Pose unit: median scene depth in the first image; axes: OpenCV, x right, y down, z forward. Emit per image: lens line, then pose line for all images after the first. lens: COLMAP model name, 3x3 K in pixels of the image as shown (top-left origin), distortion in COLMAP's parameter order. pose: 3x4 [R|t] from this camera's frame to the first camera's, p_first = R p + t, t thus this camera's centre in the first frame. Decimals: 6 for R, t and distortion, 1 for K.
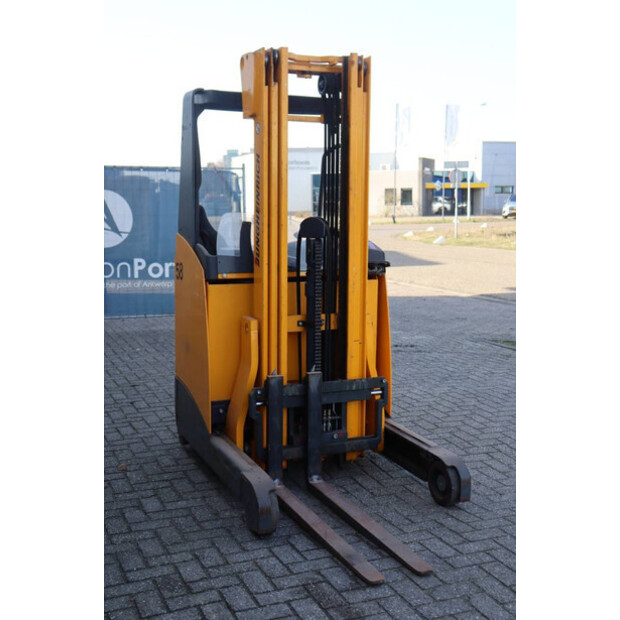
lens RADIAL K [[813.8, 0, 310.0], [0, 813.8, 310.0], [0, 0, 1]] dist [0.055903, 0.001346]
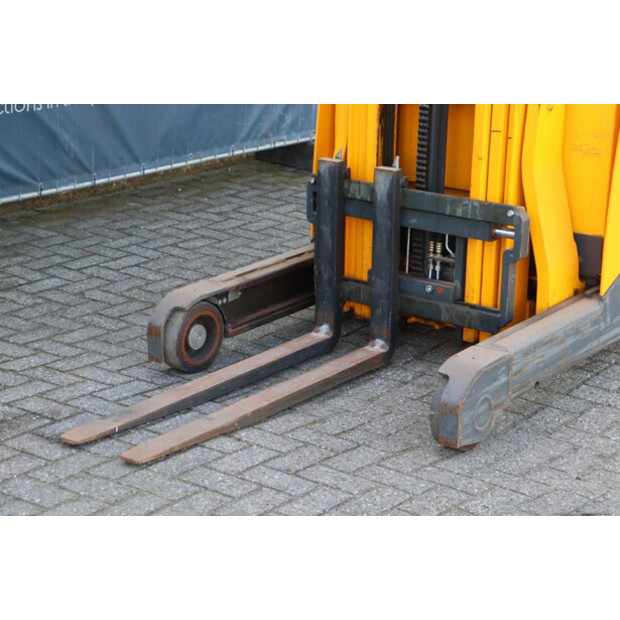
lens RADIAL K [[1442.2, 0, 310.0], [0, 1442.2, 310.0], [0, 0, 1]] dist [0.372942, 0.053685]
pose [[0.516257, 0.257420, -0.816832, 0.850471], [-0.126903, 0.966223, 0.224294, -0.051137], [0.846980, -0.012135, 0.531487, 0.393269]]
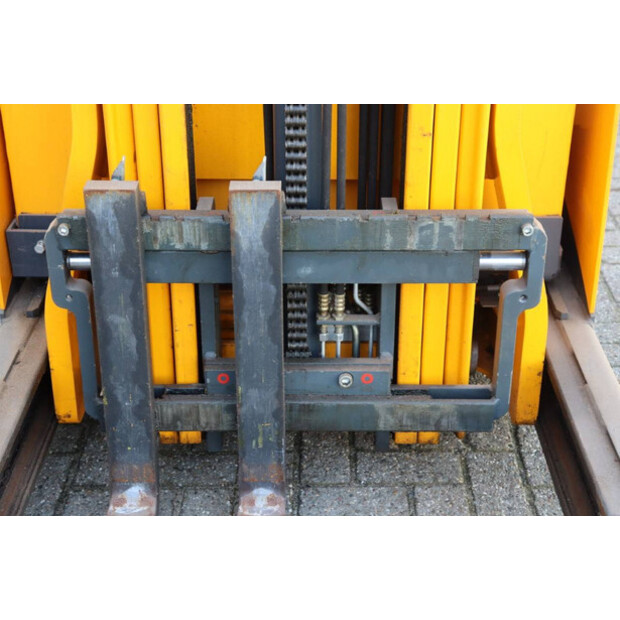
lens RADIAL K [[1078.6, 0, 310.0], [0, 1078.6, 310.0], [0, 0, 1]] dist [0.013173, 0.020616]
pose [[0.924080, 0.167267, -0.343654, 0.161125], [-0.045600, 0.940977, 0.335384, -0.010418], [0.379470, -0.294251, 0.877165, 0.653872]]
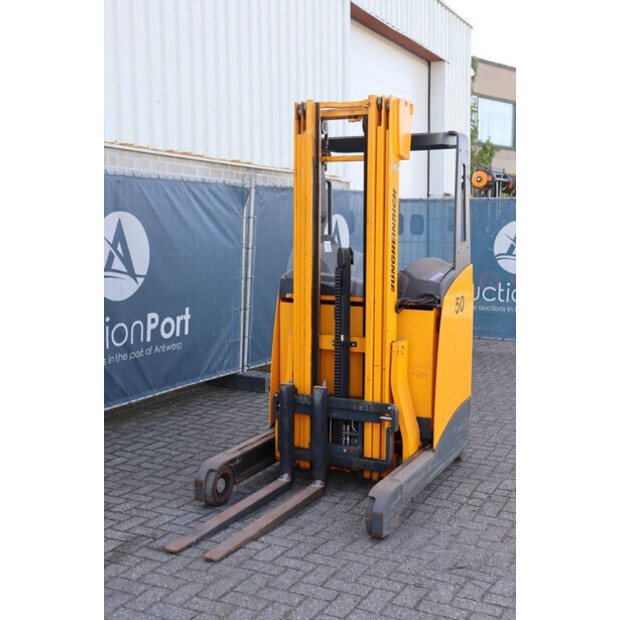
lens RADIAL K [[792.7, 0, 310.0], [0, 792.7, 310.0], [0, 0, 1]] dist [0.020573, 0.017938]
pose [[0.658551, 0.081827, -0.748074, 0.788431], [-0.102697, 0.994543, 0.018379, -0.045104], [0.745496, 0.064722, 0.663361, 0.266053]]
